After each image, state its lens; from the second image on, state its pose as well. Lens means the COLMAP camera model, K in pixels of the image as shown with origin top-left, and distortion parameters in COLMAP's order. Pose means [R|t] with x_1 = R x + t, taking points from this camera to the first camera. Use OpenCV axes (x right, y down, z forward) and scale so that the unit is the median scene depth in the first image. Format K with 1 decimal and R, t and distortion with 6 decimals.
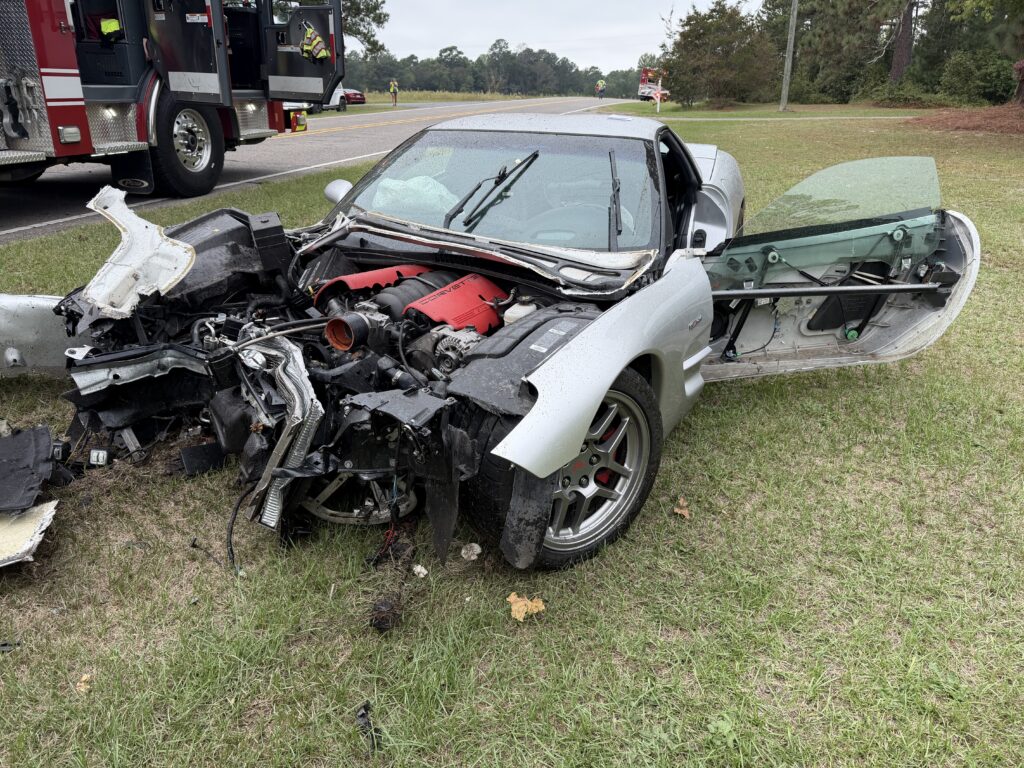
lens RADIAL K [[704.8, 0, 512.0], [0, 704.8, 384.0], [0, 0, 1]] dist [0.043791, -0.051877]
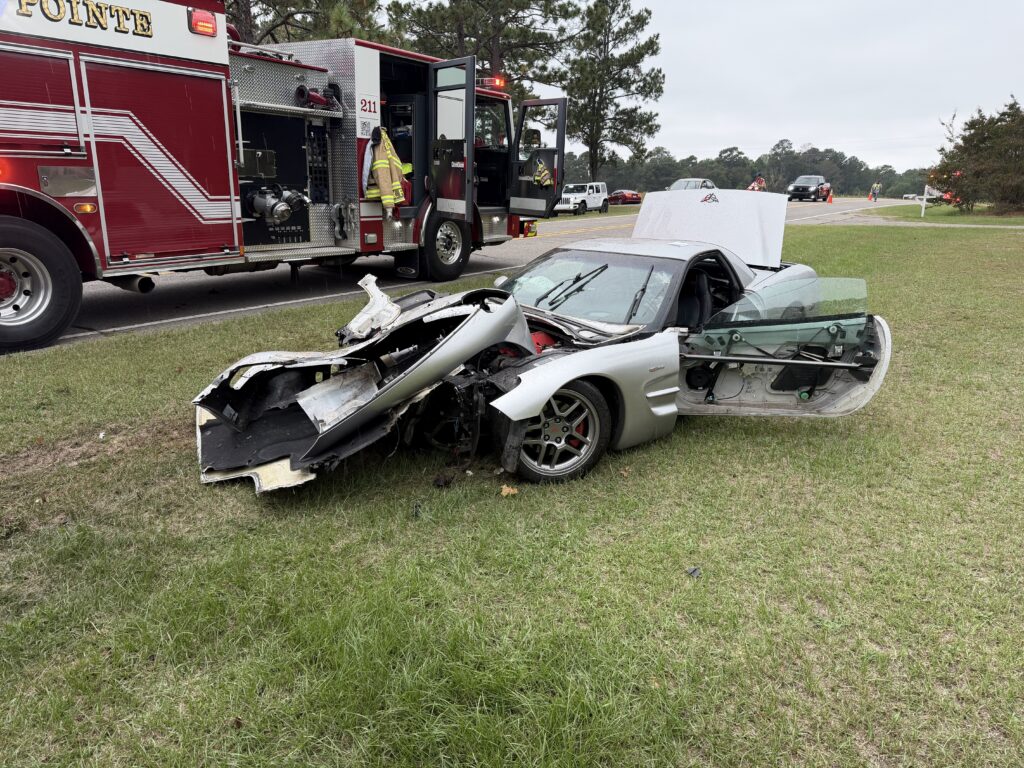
lens RADIAL K [[704.8, 0, 512.0], [0, 704.8, 384.0], [0, 0, 1]] dist [0.043791, -0.051877]
pose [[0.934782, 0.095575, -0.342123, 0.413564], [-0.137217, 0.985520, -0.099603, 0.131704], [0.327649, 0.140052, 0.934361, -0.542696]]
